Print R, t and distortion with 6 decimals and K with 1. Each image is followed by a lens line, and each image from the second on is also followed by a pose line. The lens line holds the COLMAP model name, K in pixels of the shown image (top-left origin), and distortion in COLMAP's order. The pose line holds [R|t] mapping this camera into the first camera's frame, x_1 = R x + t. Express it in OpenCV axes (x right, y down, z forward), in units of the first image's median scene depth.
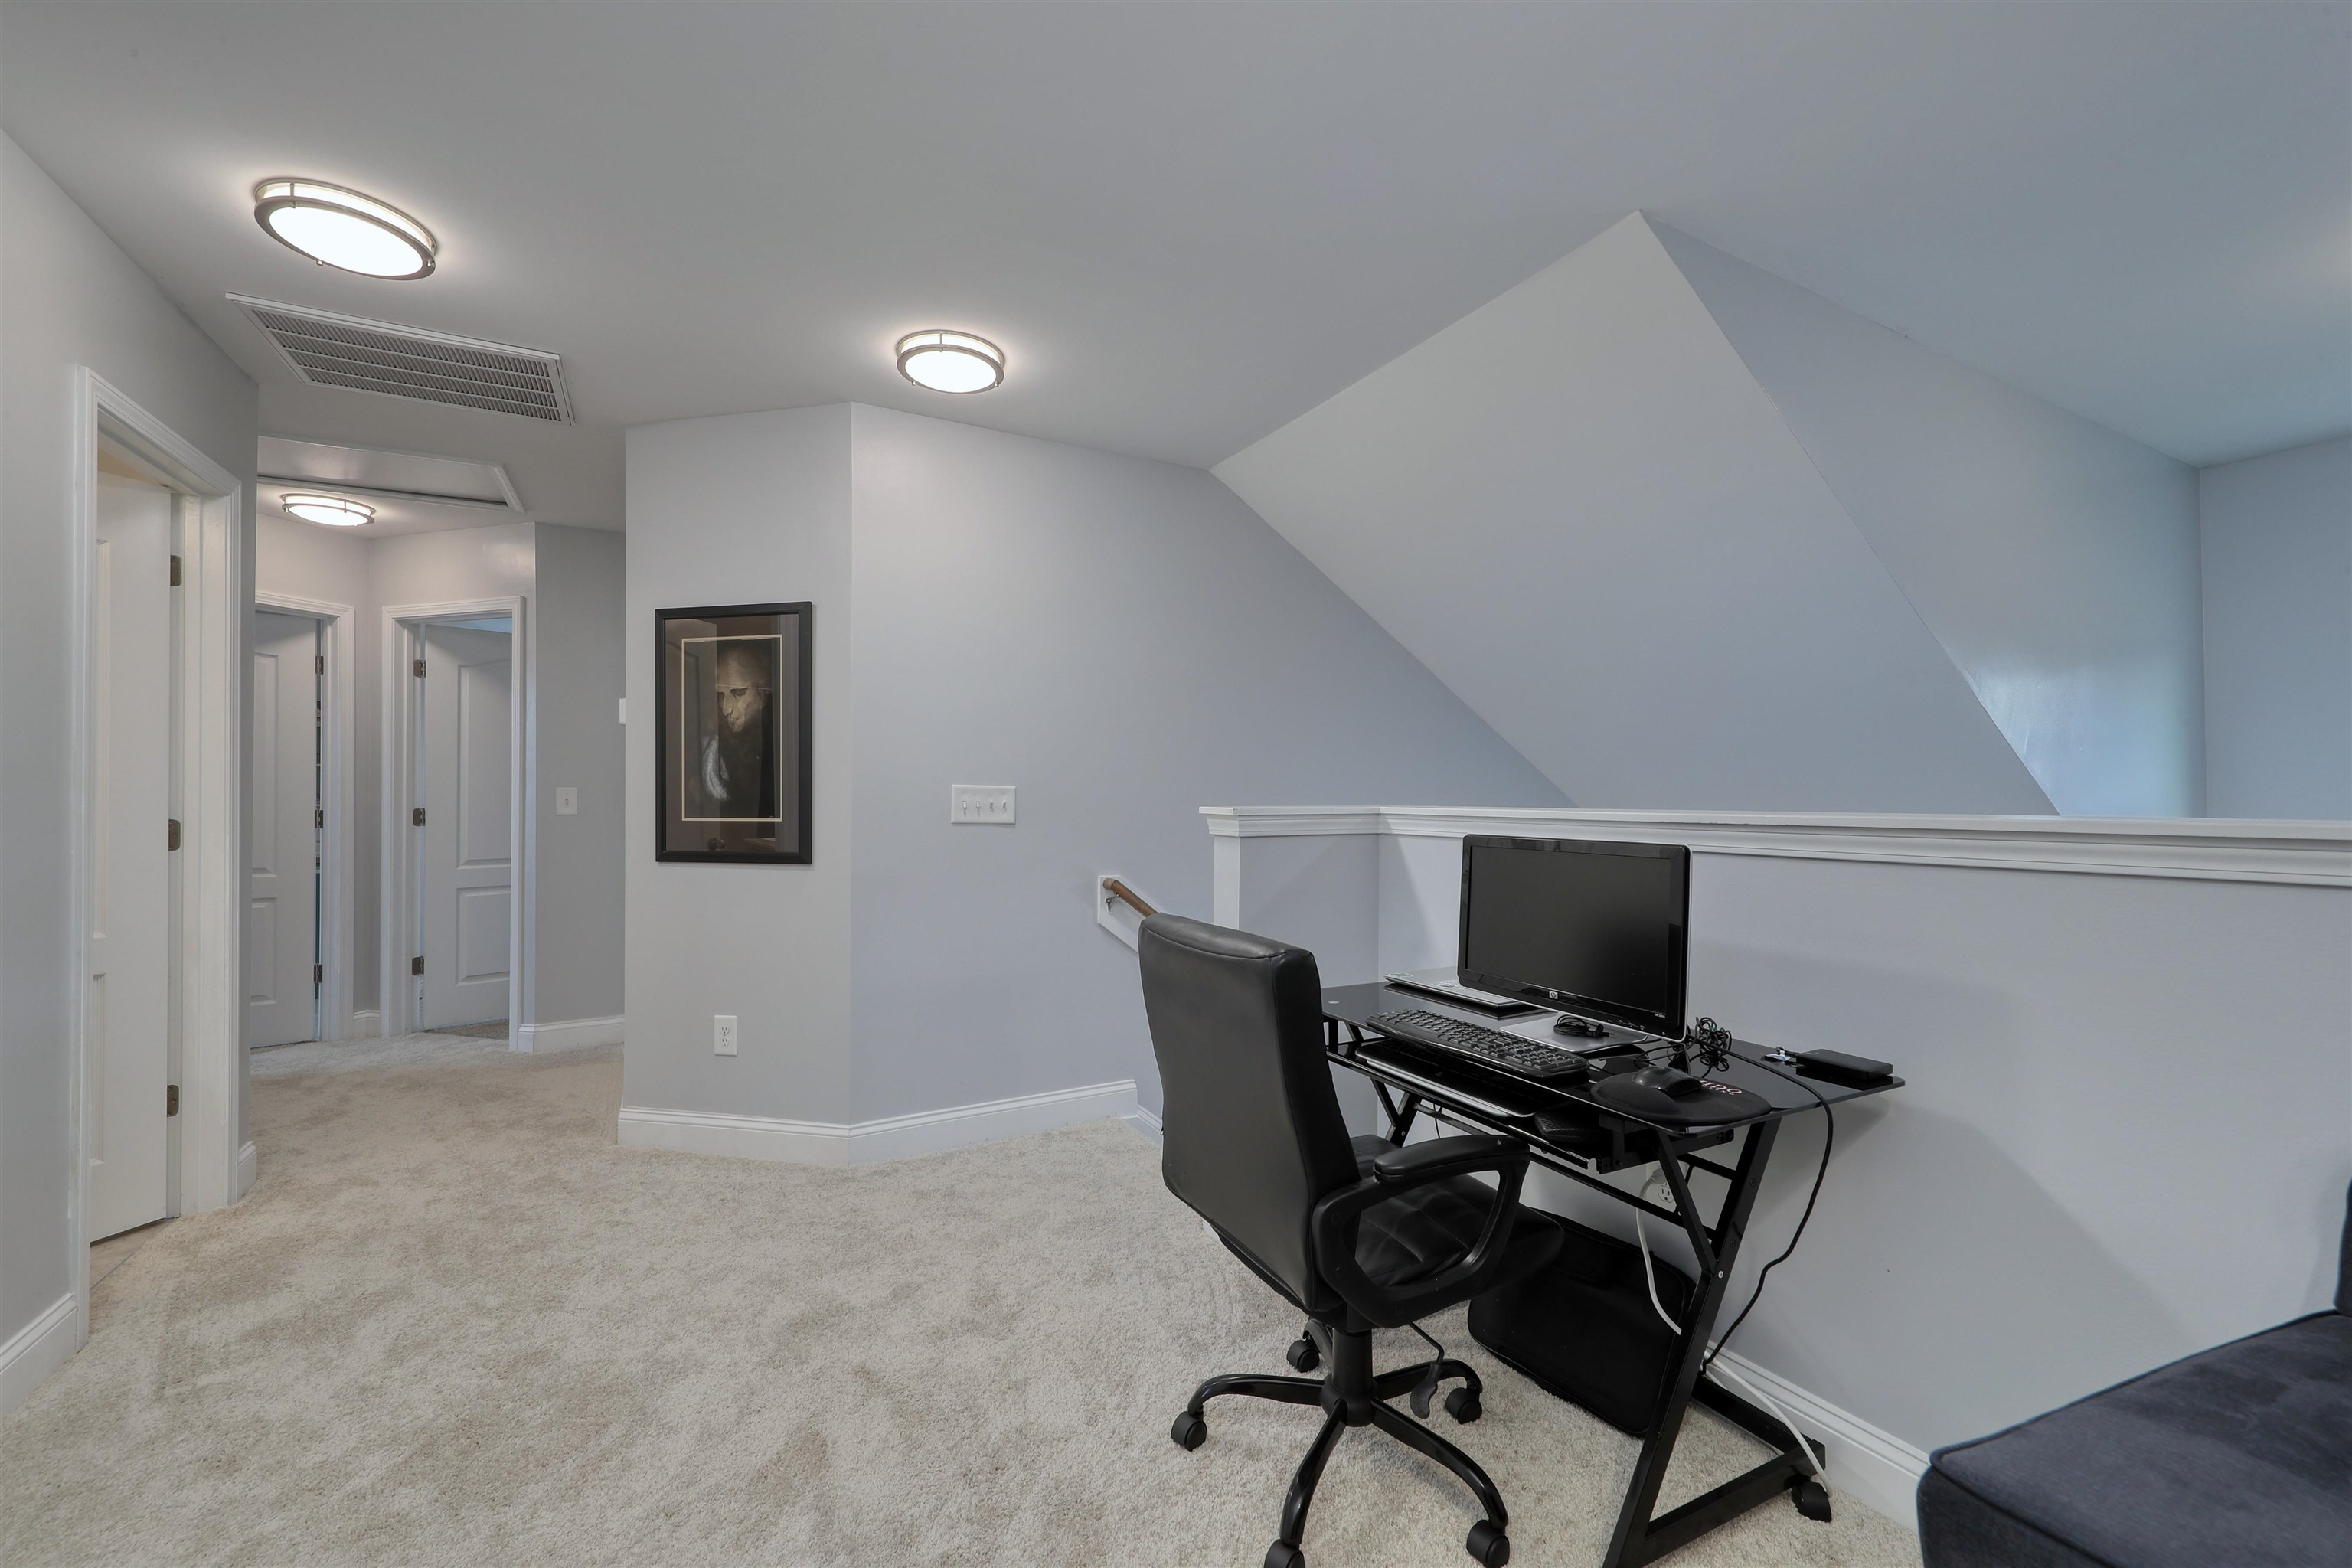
lens RADIAL K [[945.5, 0, 1168.1], [0, 945.5, 800.0], [0, 0, 1]] dist [0.006465, 0.000314]
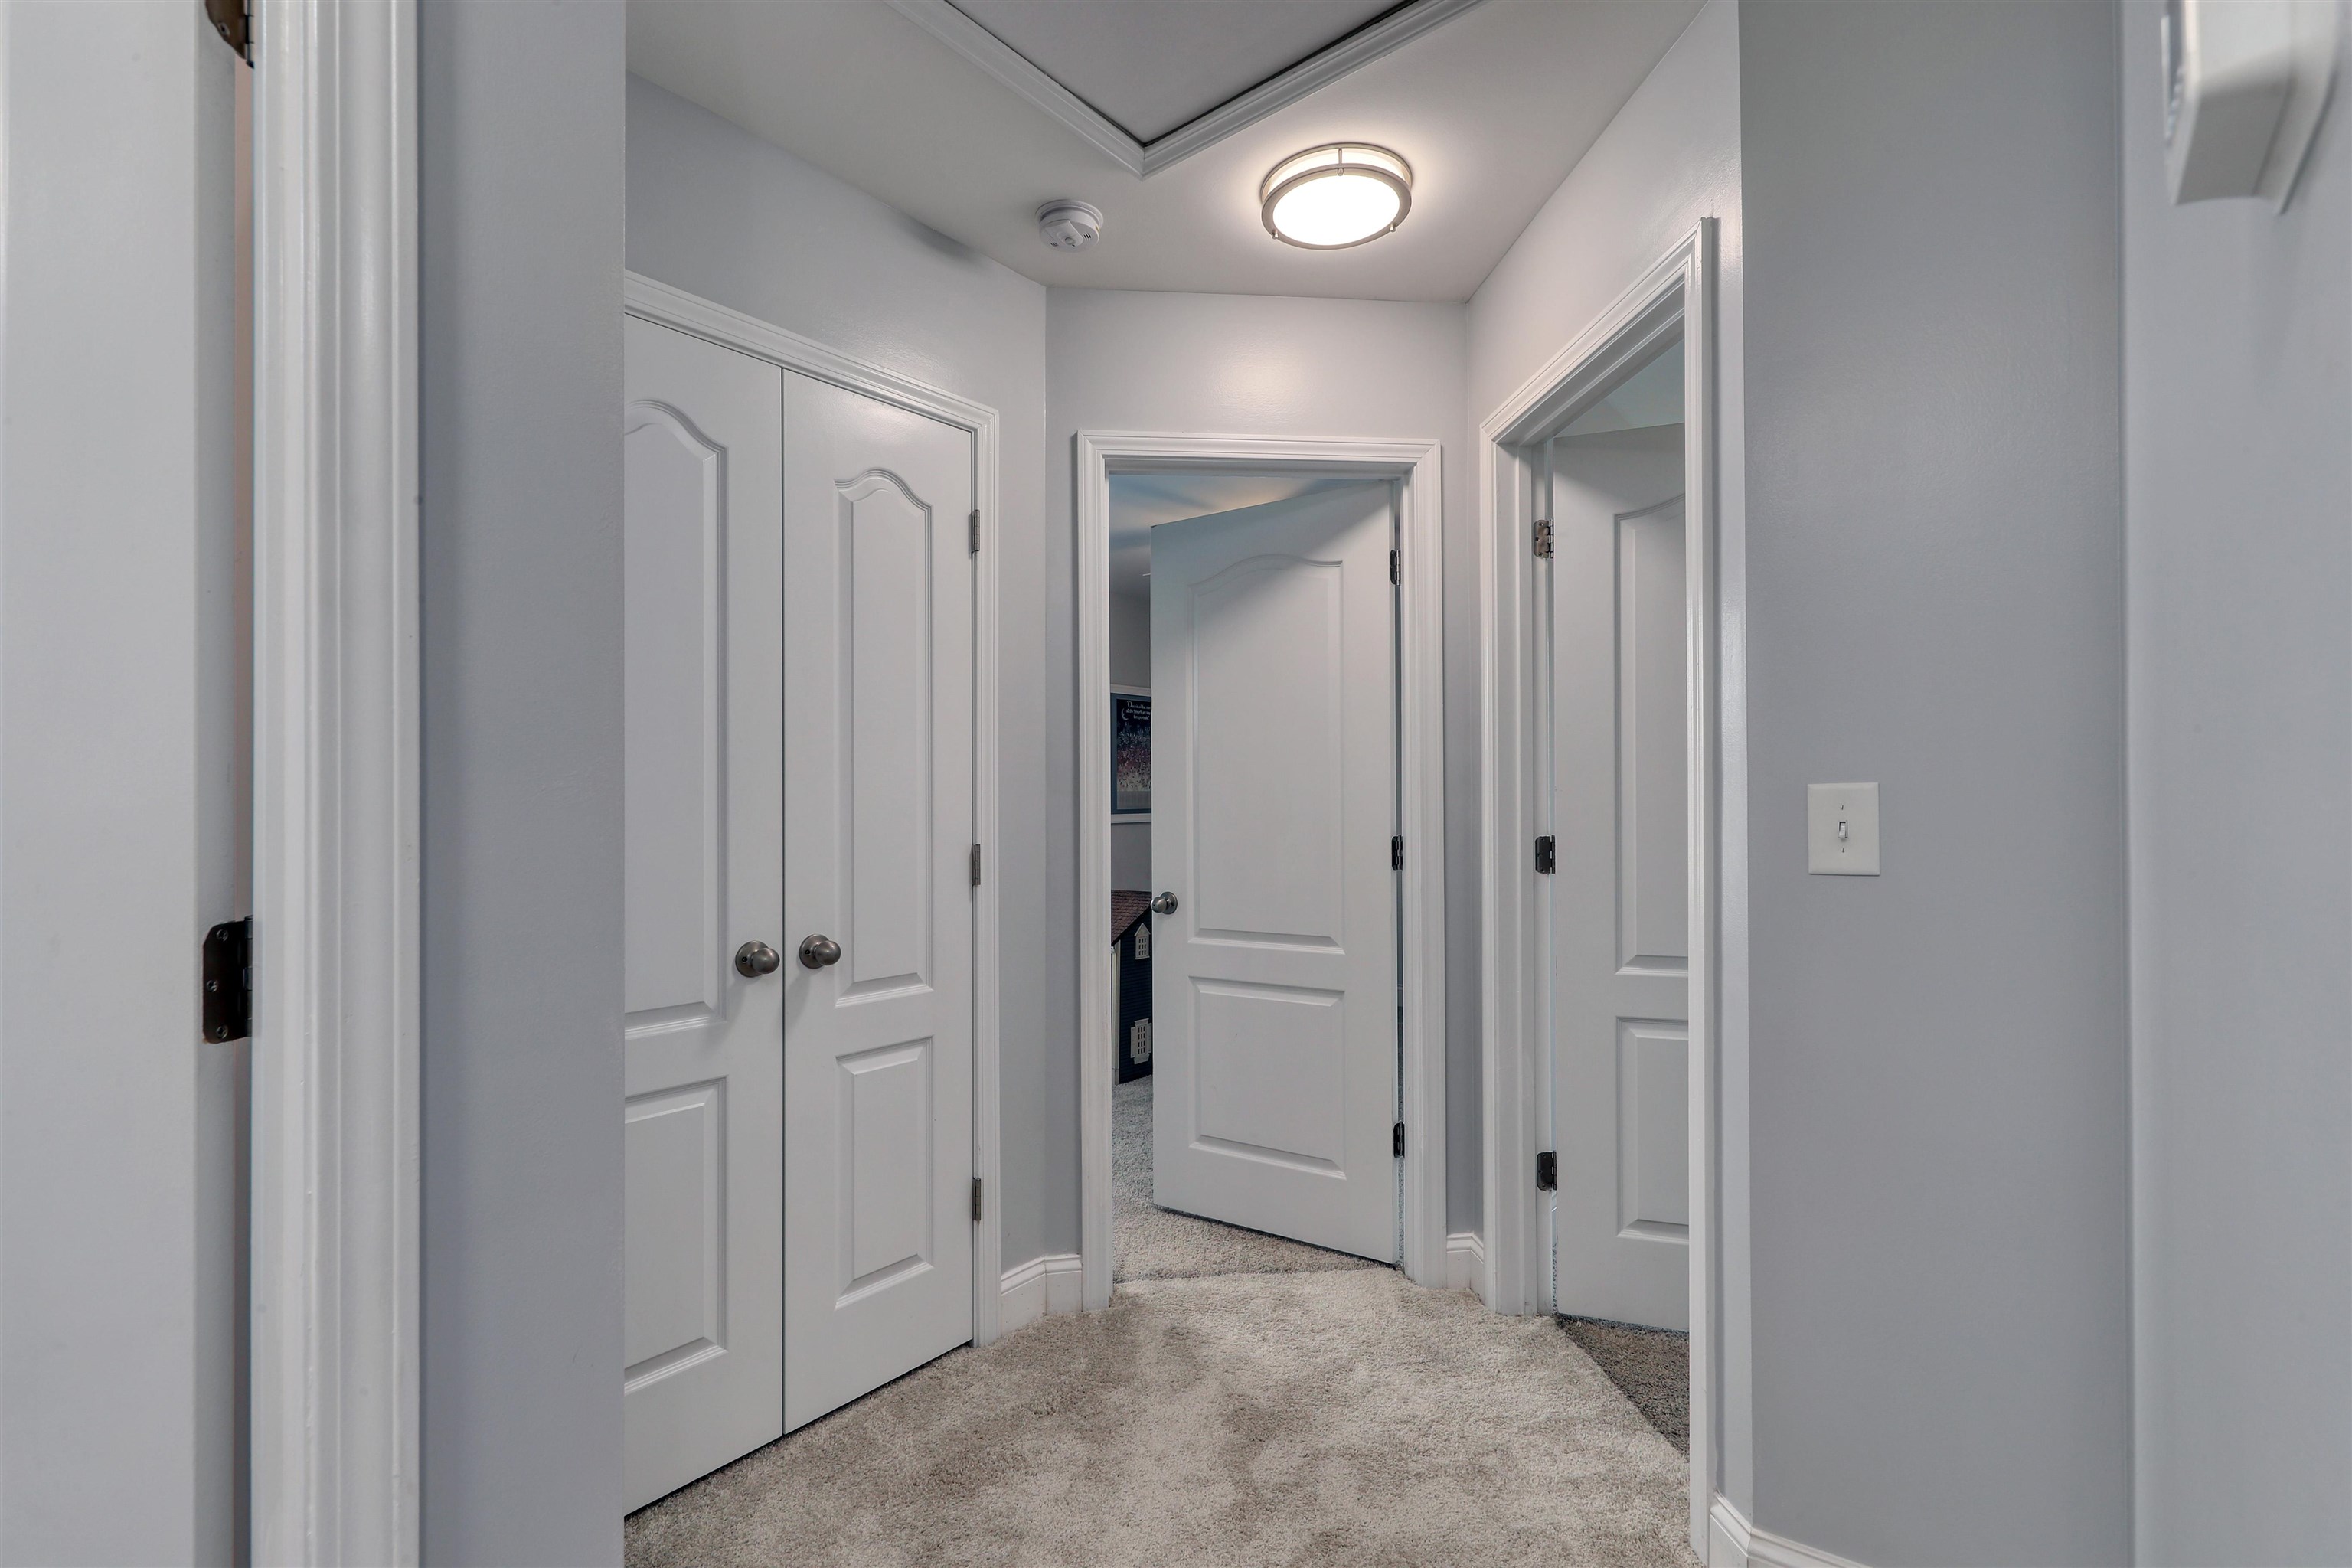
lens RADIAL K [[1050.9, 0, 1169.0], [0, 1050.9, 800.0], [0, 0, 1]] dist [0.011643, 0.000249]
pose [[0.379674, -0.006806, -0.925095, -0.383097], [0.002728, 0.999977, -0.006237, -0.006511], [0.925116, -0.000156, 0.379684, 0.639143]]
